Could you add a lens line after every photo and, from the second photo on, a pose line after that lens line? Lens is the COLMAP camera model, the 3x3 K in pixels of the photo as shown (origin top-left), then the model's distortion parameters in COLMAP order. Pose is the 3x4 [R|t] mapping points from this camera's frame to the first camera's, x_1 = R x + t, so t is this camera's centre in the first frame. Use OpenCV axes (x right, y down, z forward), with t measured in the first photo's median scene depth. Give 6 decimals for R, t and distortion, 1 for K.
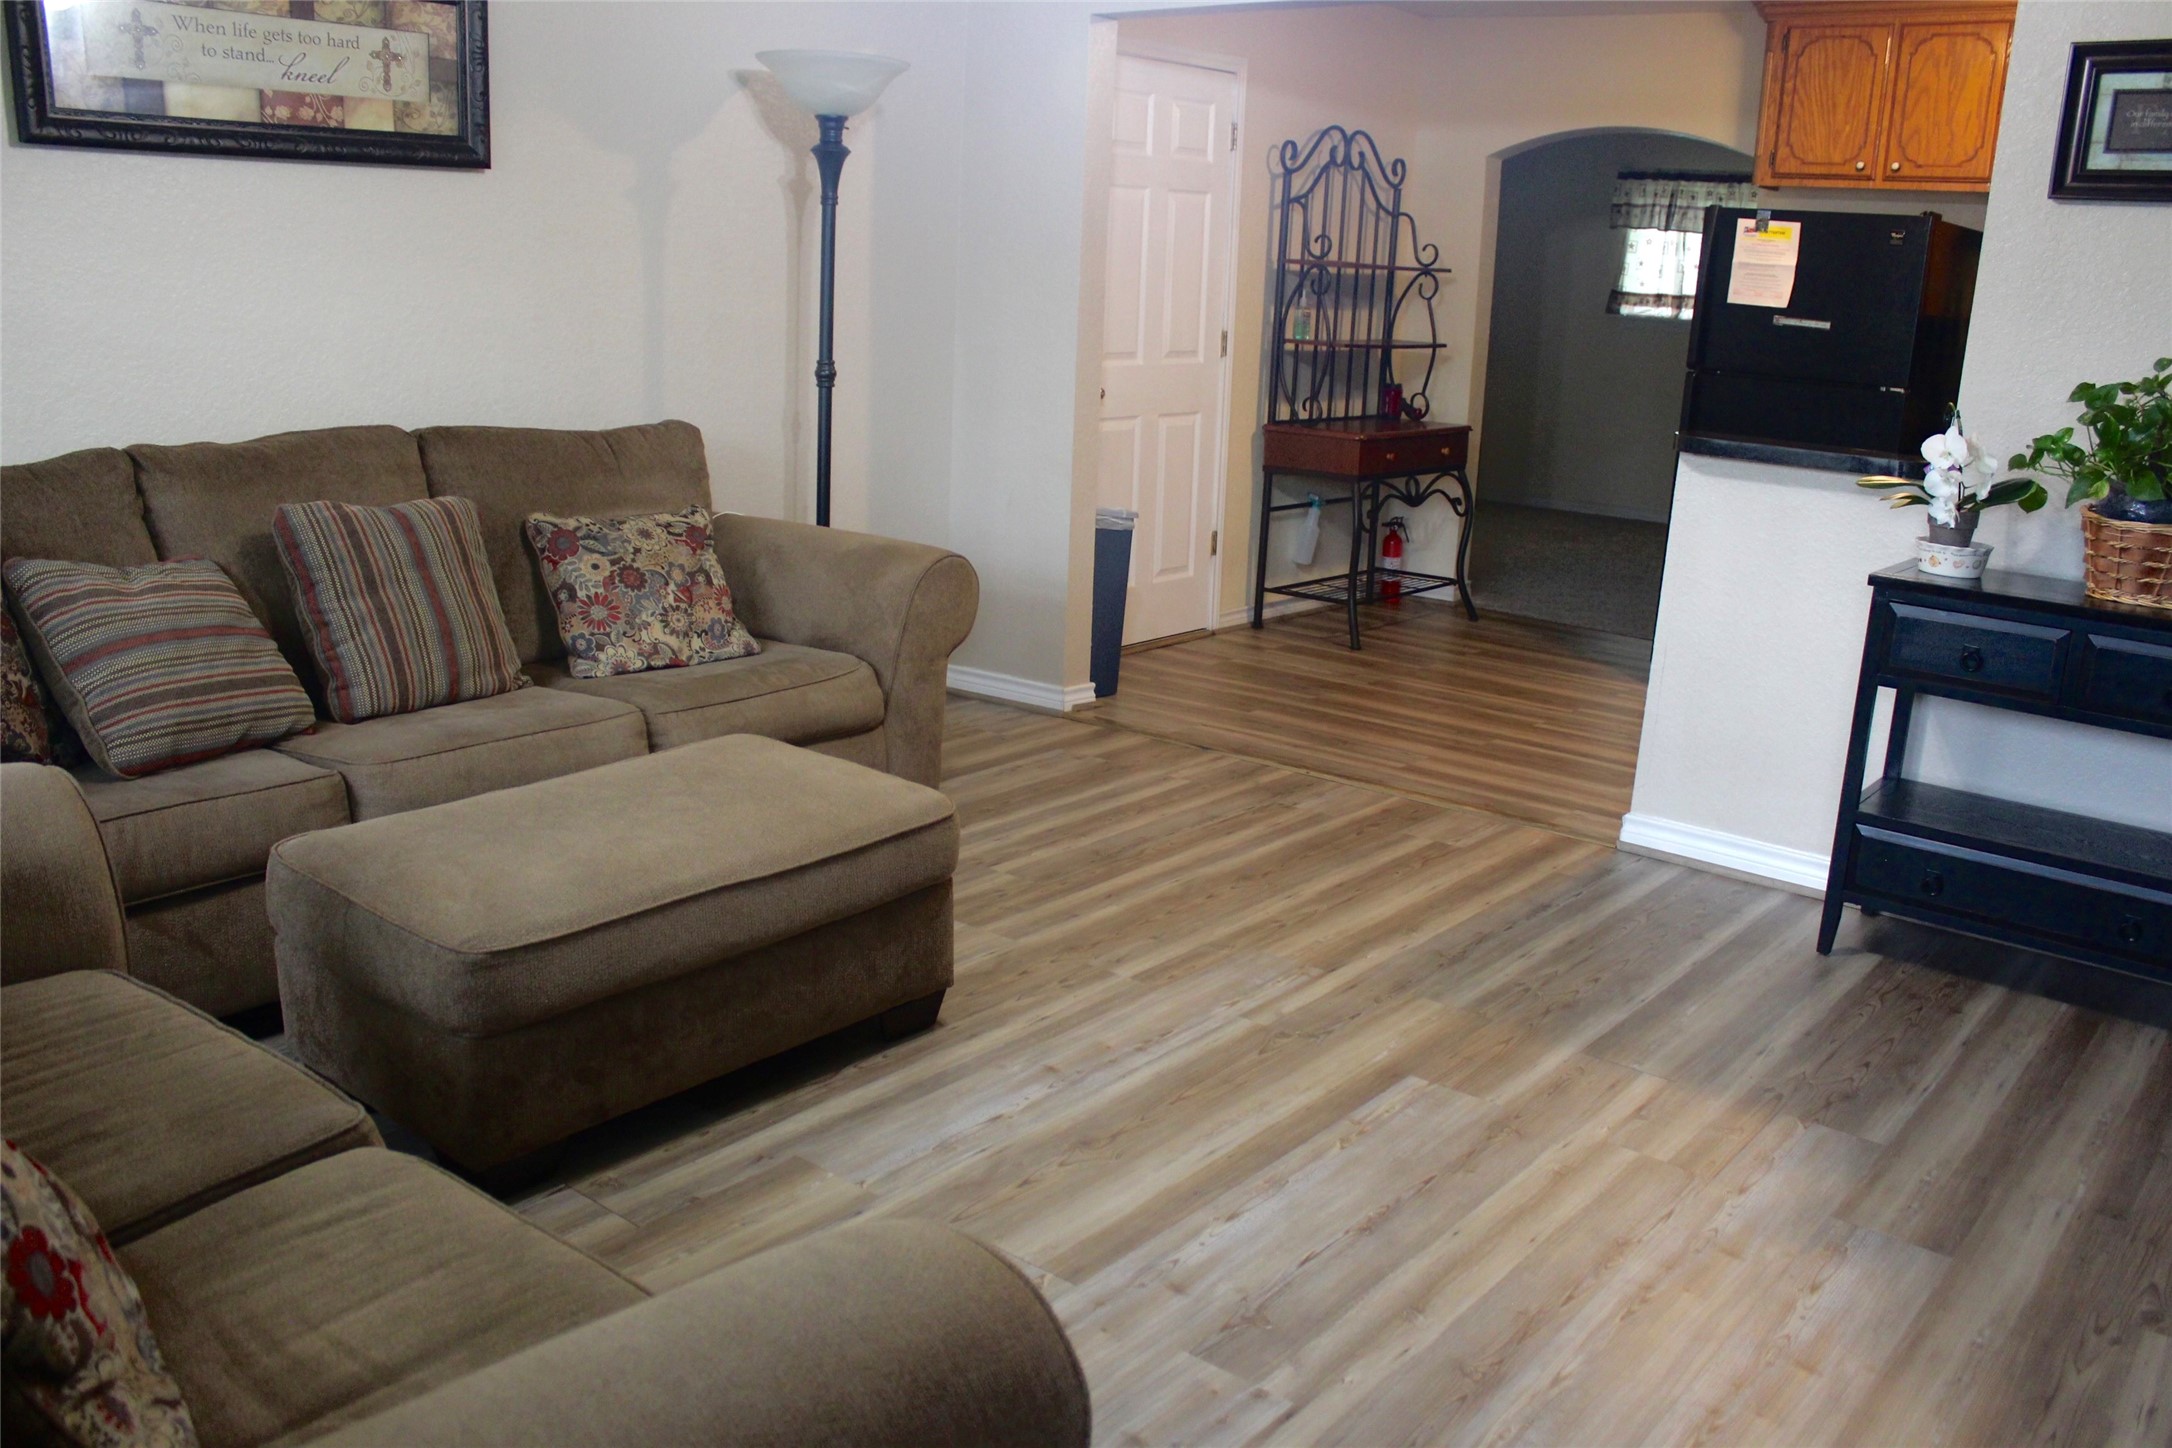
lens RADIAL K [[1827.3, 0, 1105.1], [0, 1827.3, 731.5], [0, 0, 1]] dist [-0.172919, 0.155100]
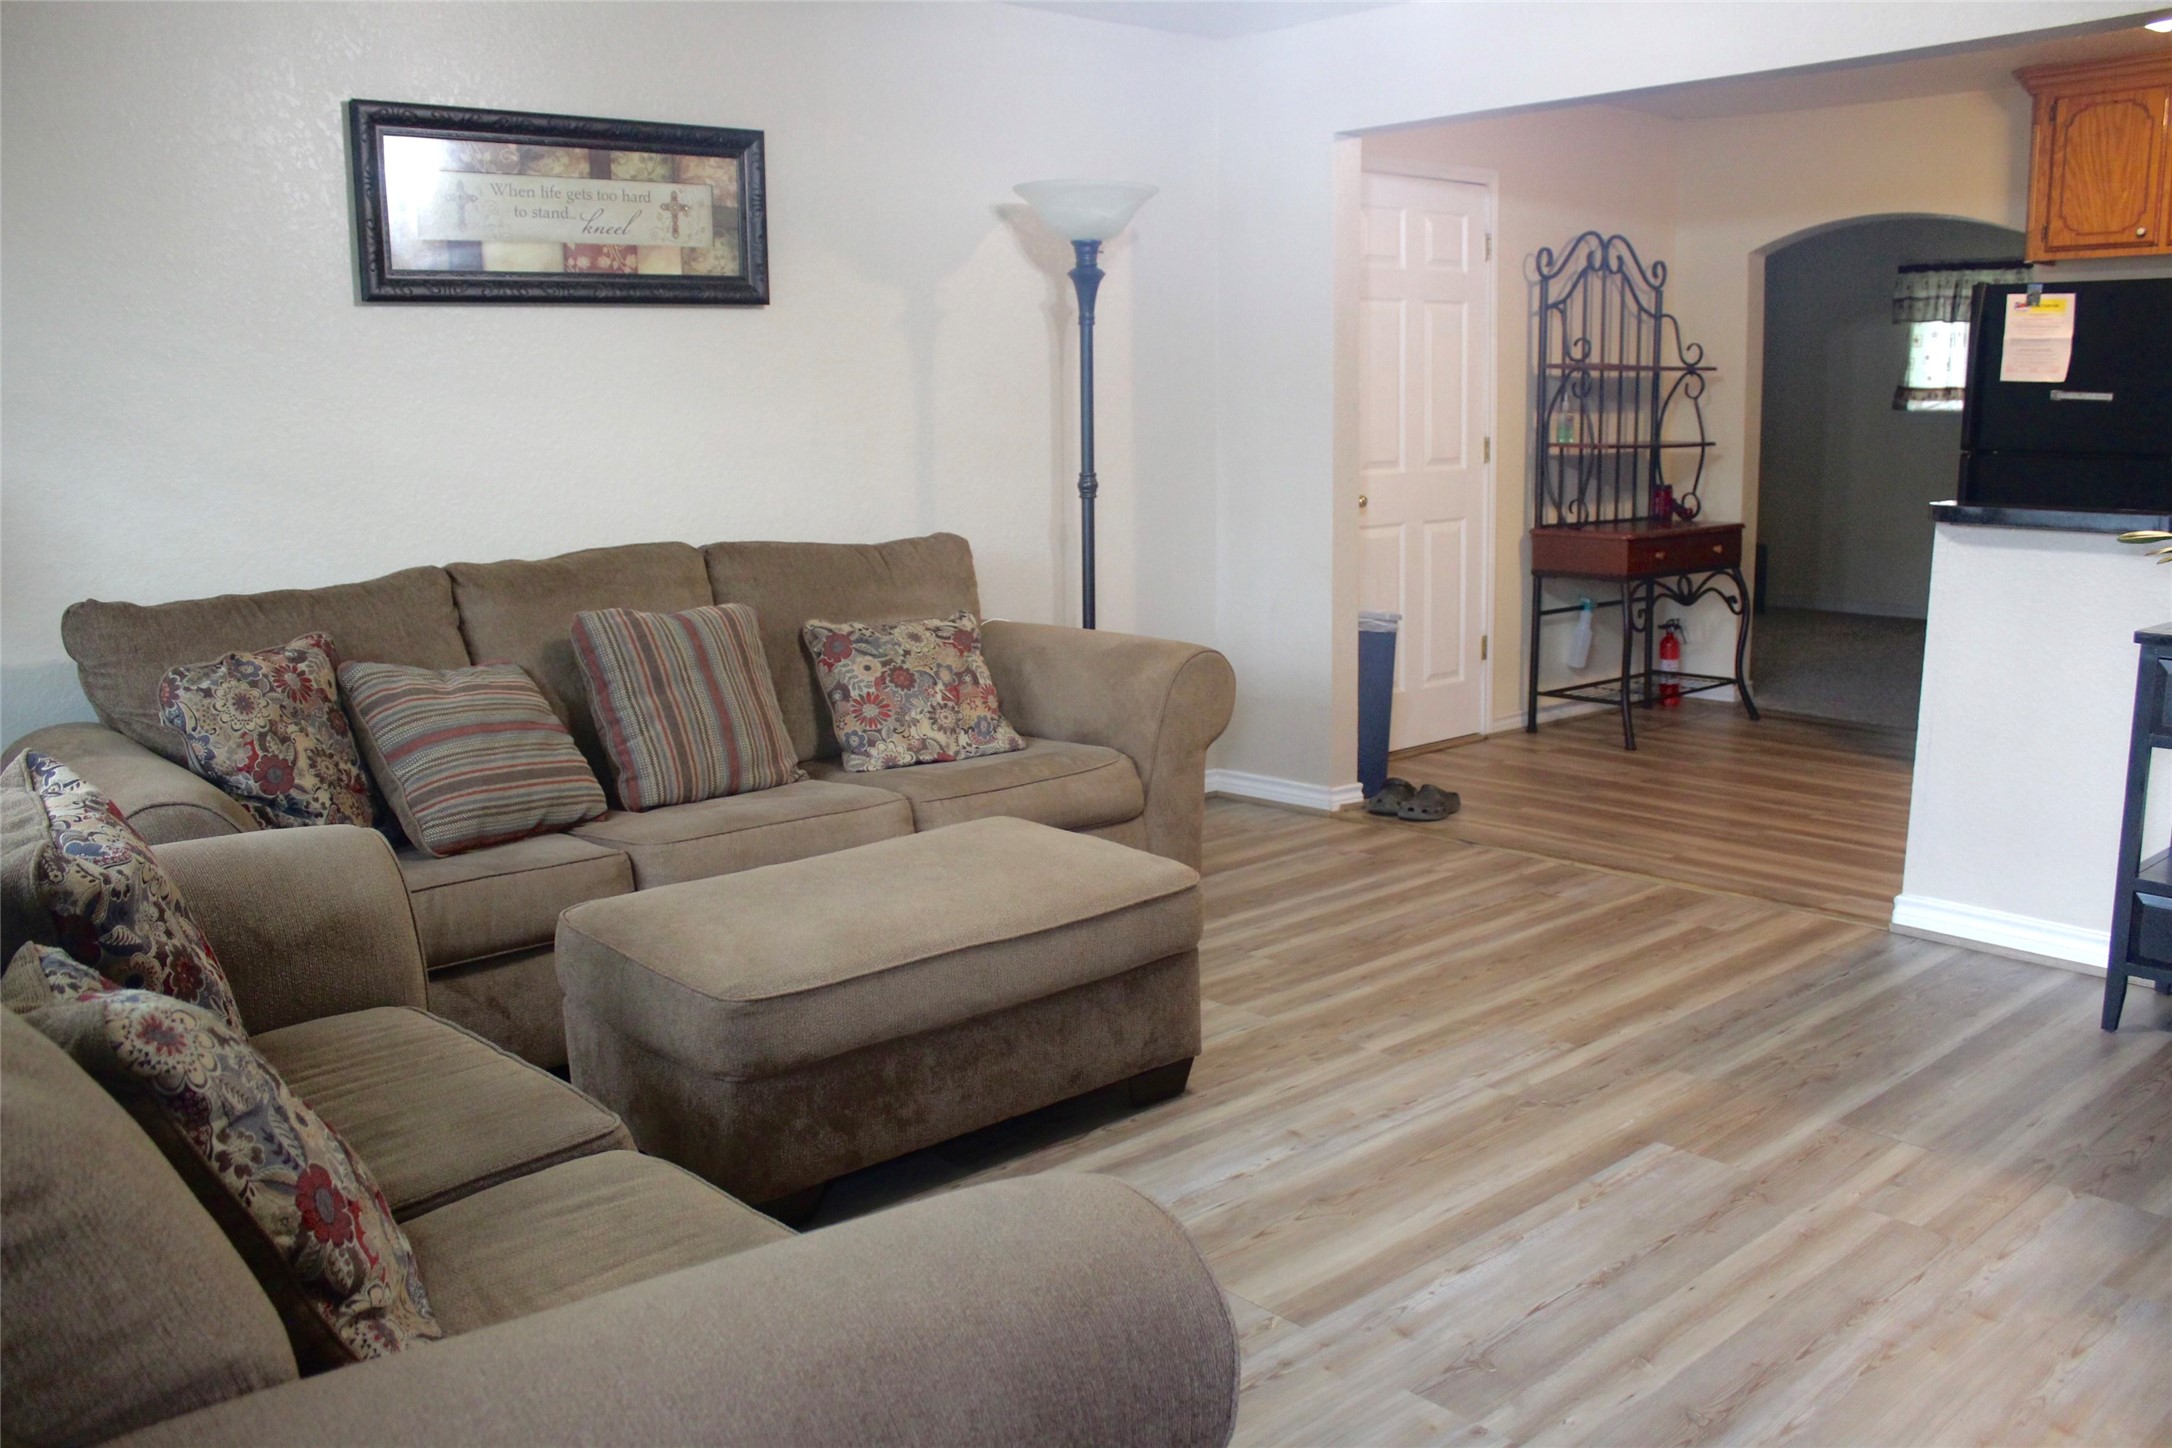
lens RADIAL K [[1827.3, 0, 1105.1], [0, 1827.3, 731.5], [0, 0, 1]] dist [-0.172919, 0.155100]
pose [[0.985842, -0.025182, -0.165775, 0.032360], [0.012468, 0.996930, -0.077294, 0.031175], [0.167212, 0.074133, 0.983130, -0.027483]]
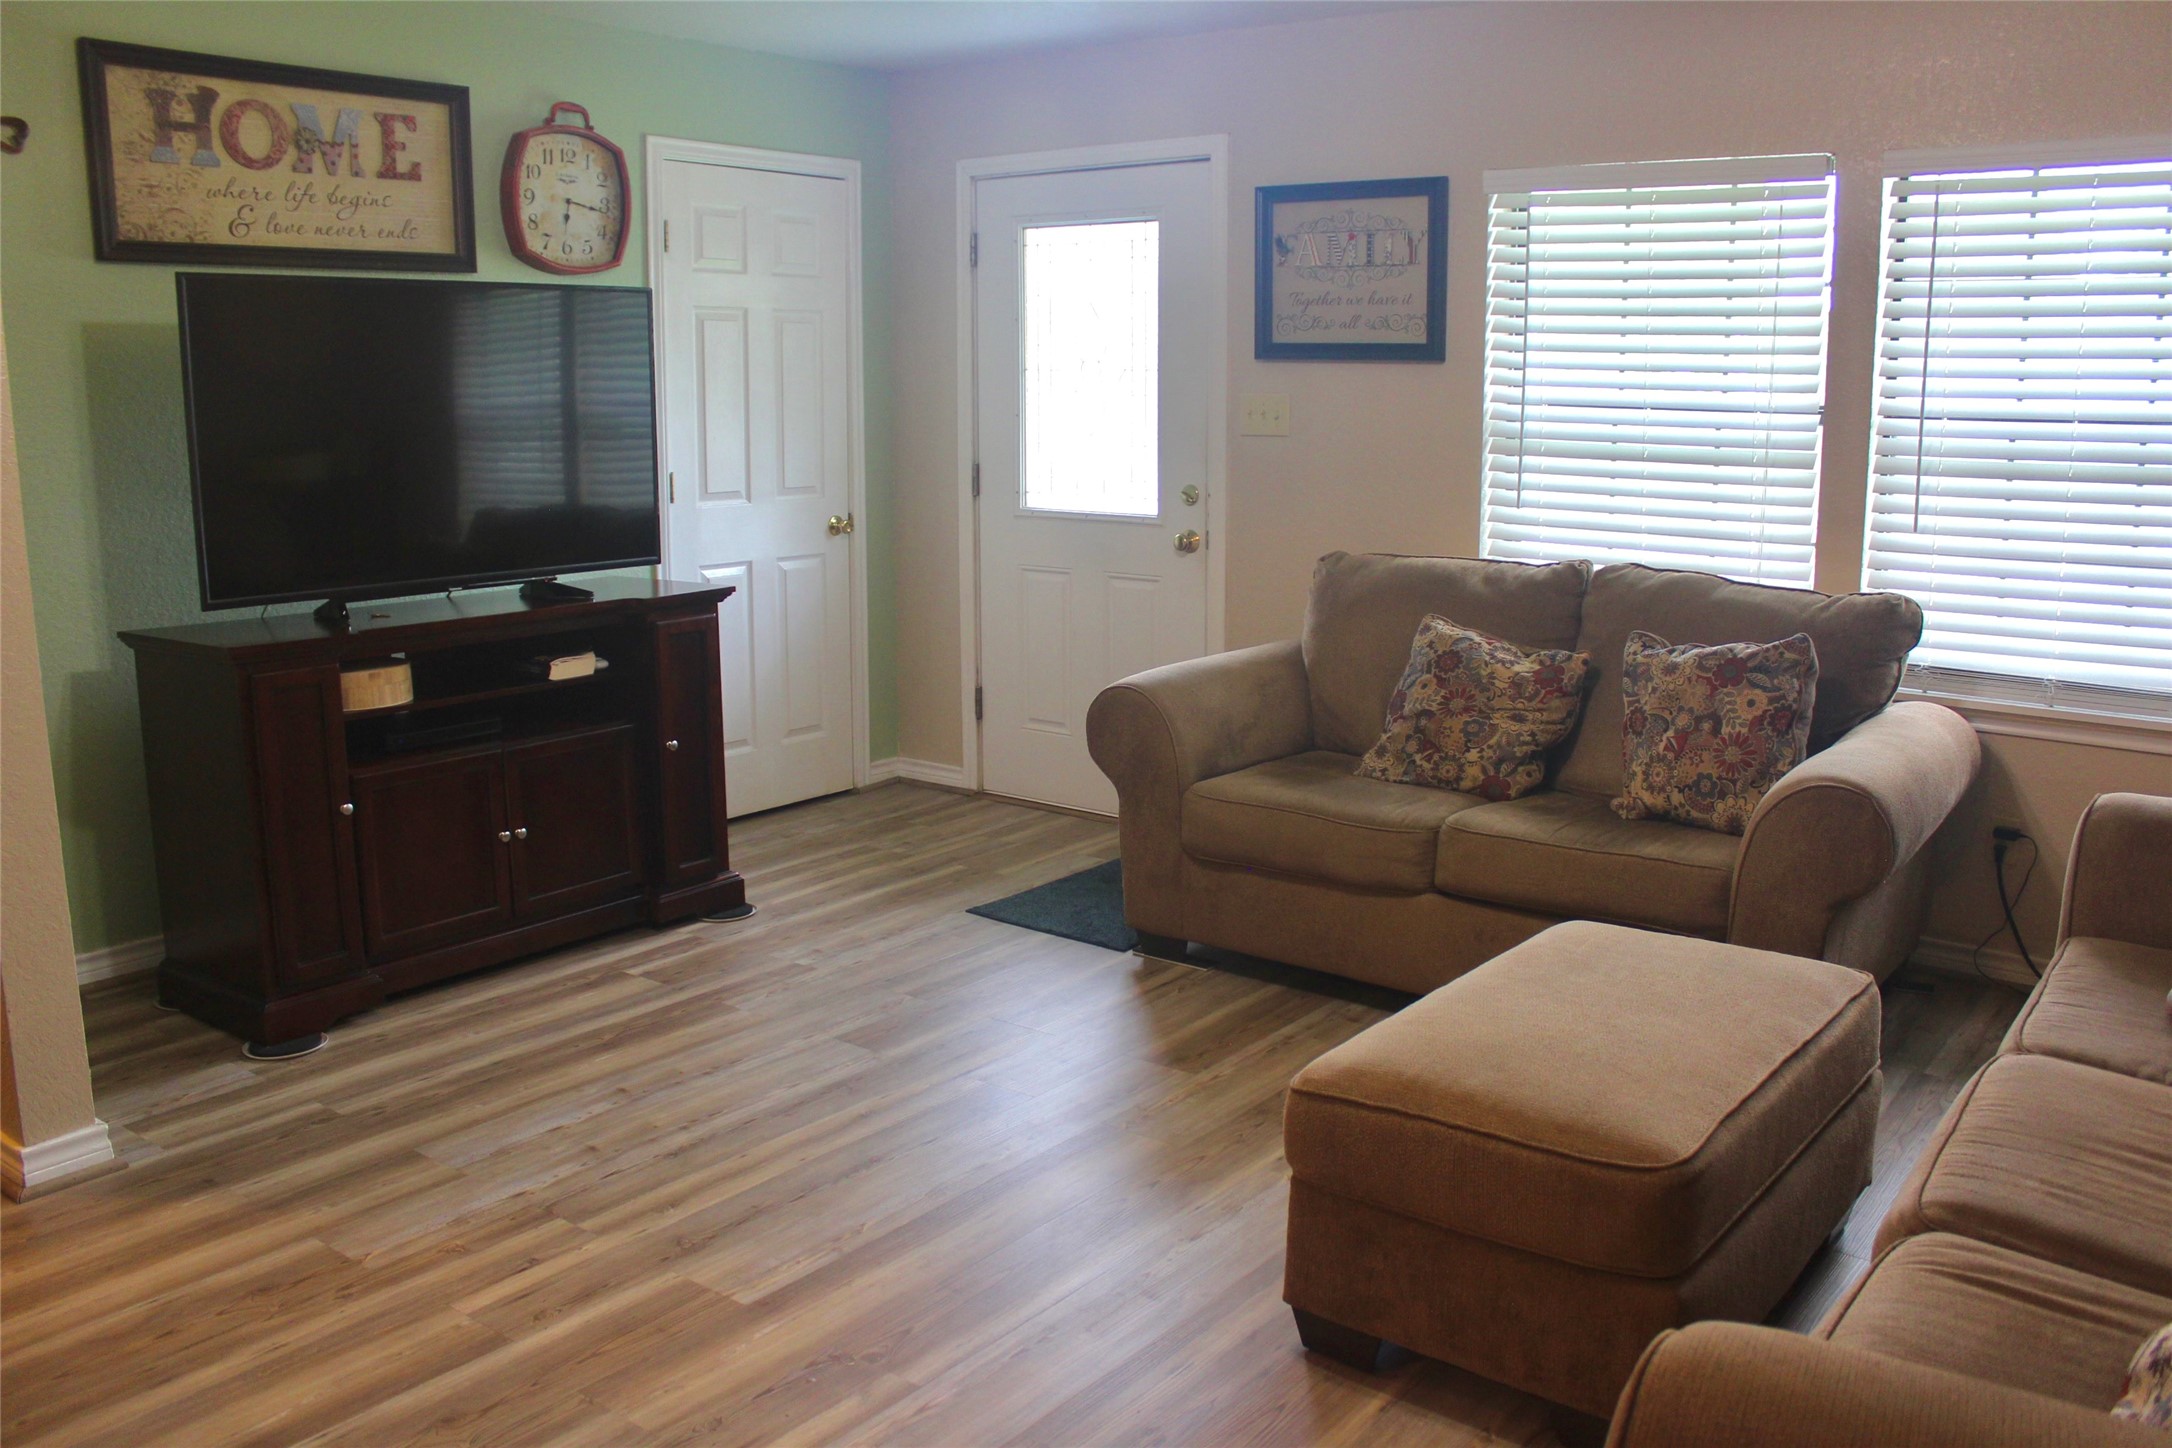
lens RADIAL K [[1827.3, 0, 1105.1], [0, 1827.3, 731.5], [0, 0, 1]] dist [-0.172919, 0.155100]
pose [[-0.998900, -0.030454, -0.035646, 0.028091], [-0.042911, 0.900148, 0.433466, -0.371679], [0.018886, 0.434519, -0.900464, 1.385185]]
